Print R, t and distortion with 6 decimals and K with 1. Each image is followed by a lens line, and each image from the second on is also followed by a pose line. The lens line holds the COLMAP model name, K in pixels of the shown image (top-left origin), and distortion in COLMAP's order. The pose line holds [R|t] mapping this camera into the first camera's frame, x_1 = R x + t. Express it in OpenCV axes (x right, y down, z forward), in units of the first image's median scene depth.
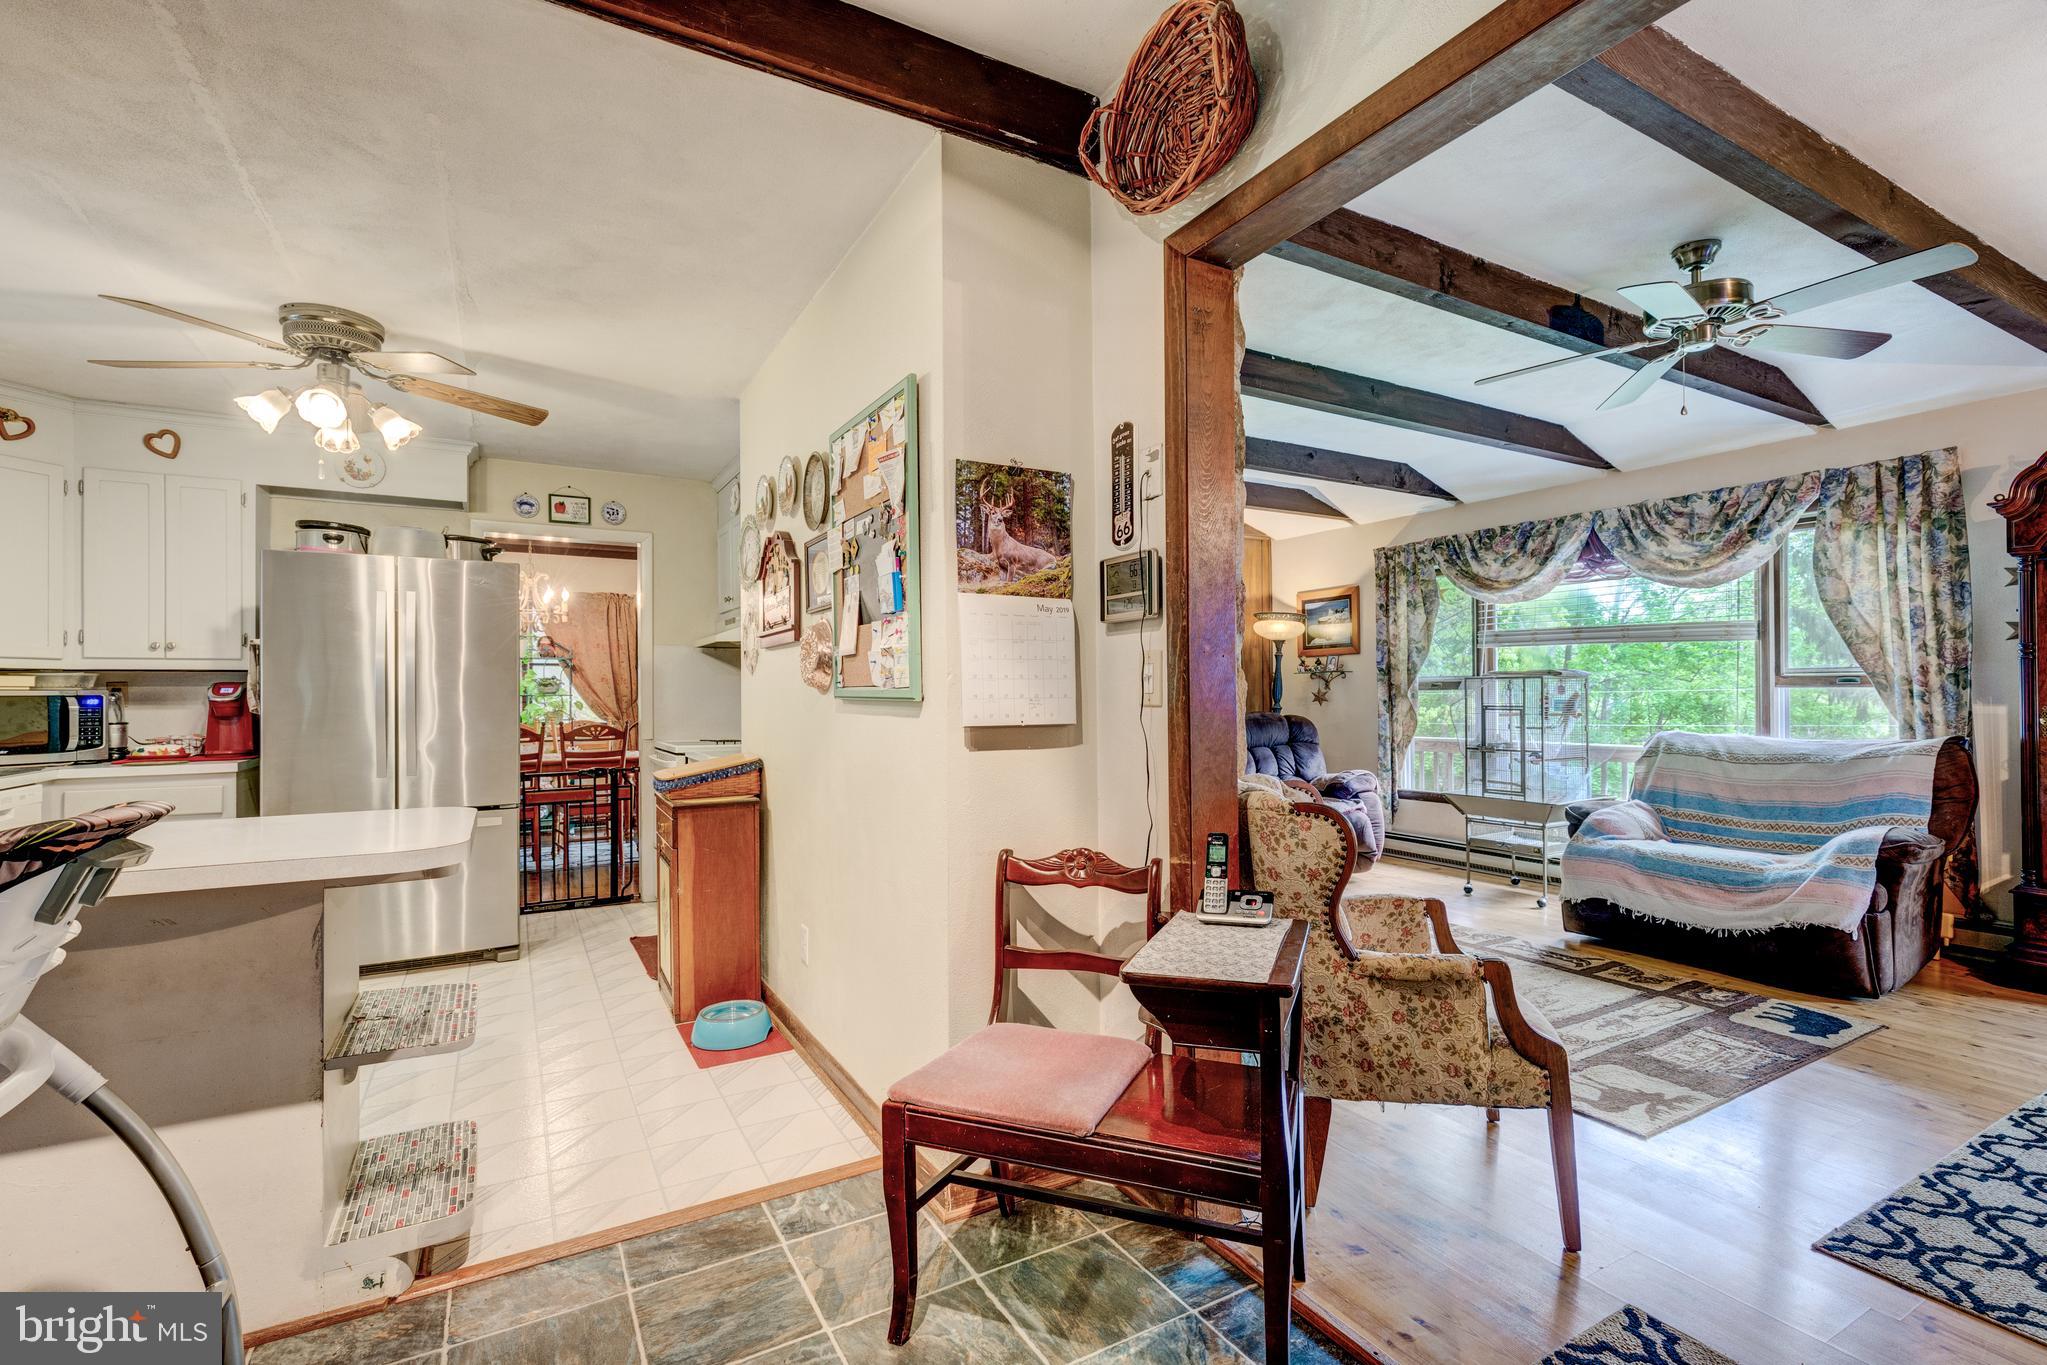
lens RADIAL K [[926.2, 0, 1029.3], [0, 926.2, 690.7], [0, 0, 1]] dist [0.005144, -0.000168]
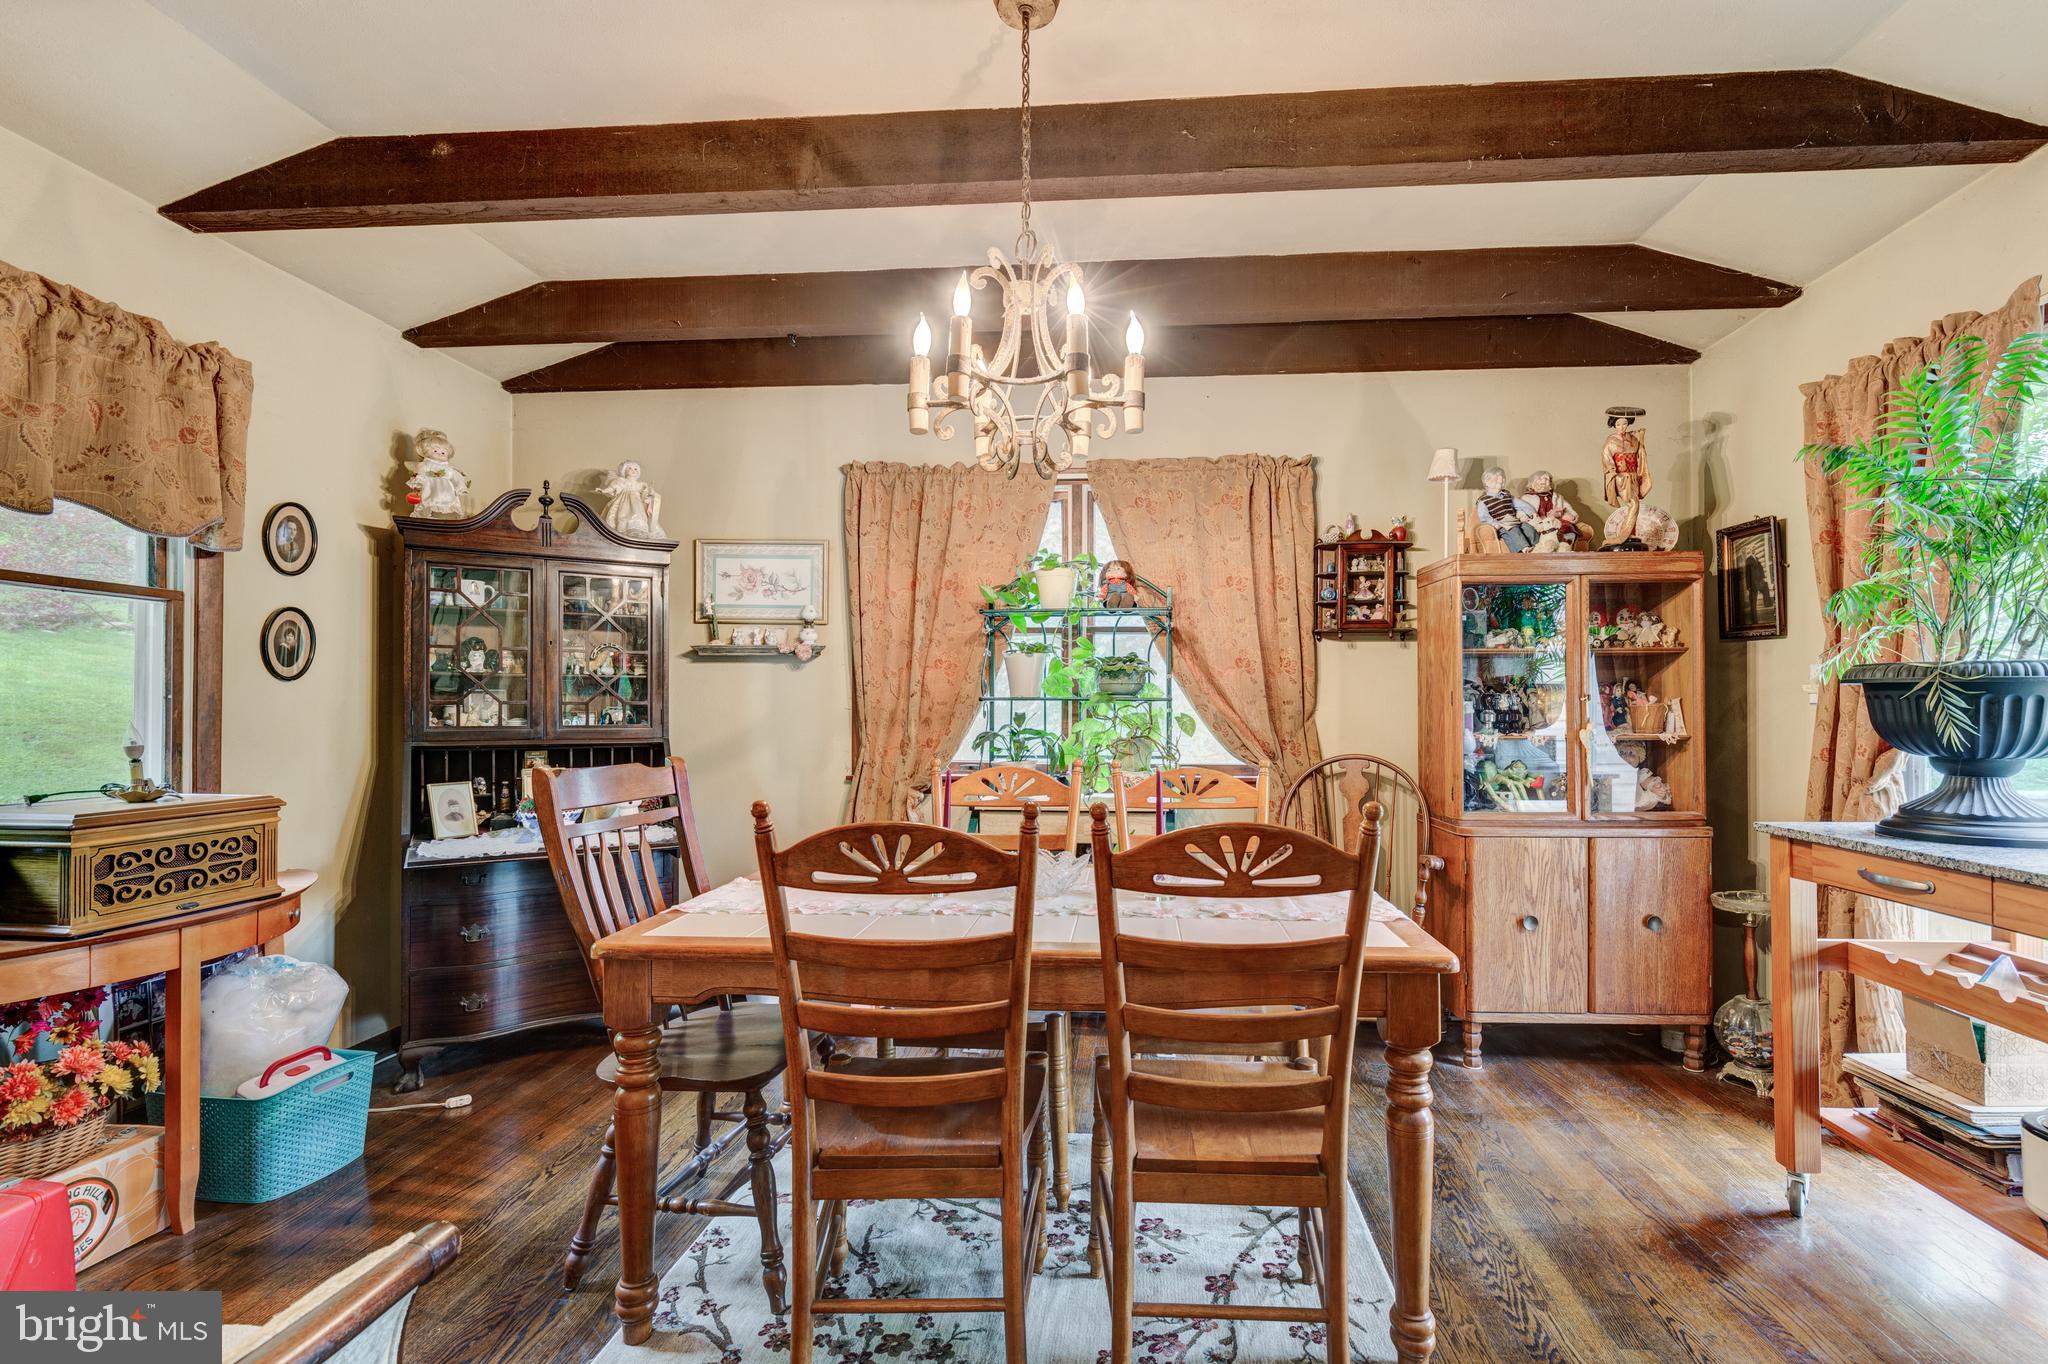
lens RADIAL K [[926.7, 0, 1035.8], [0, 926.7, 696.4], [0, 0, 1]] dist [0.005144, -0.000168]
pose [[0.810978, -0.003377, -0.585067, -0.608737], [-0.003123, 0.999944, -0.010100, 0.016380], [0.585069, 0.010018, 0.810922, 1.275479]]
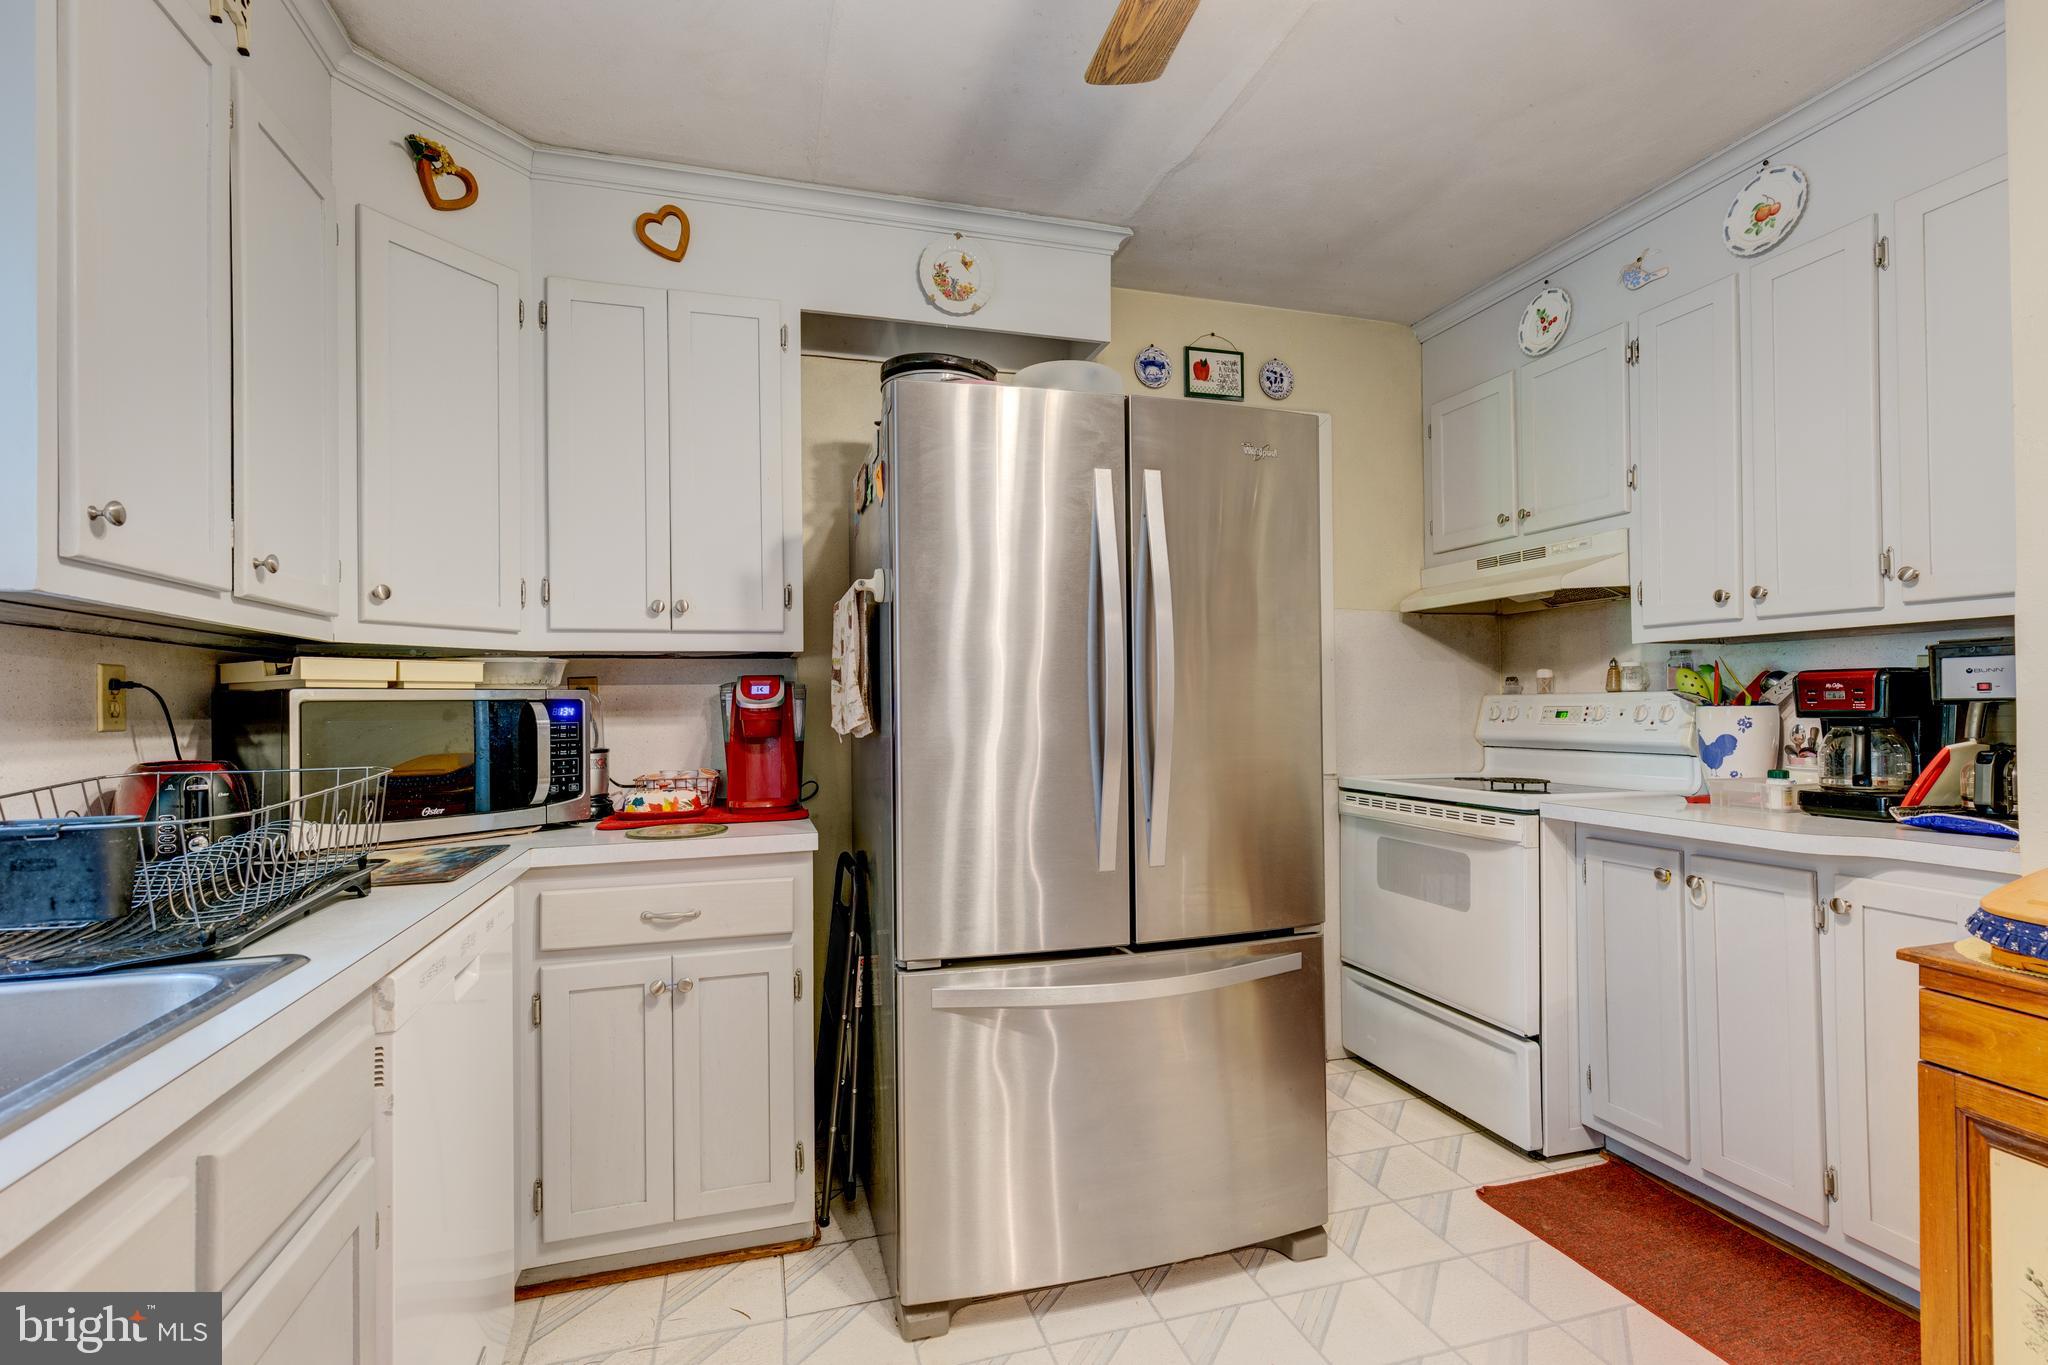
lens RADIAL K [[926.7, 0, 1018.3], [0, 926.7, 697.5], [0, 0, 1]] dist [0.005144, -0.000168]
pose [[0.975570, -0.006800, -0.219582, -0.608560], [0.006869, 0.999976, -0.000450, 0.005599], [0.219580, -0.001069, 0.975594, 0.514498]]
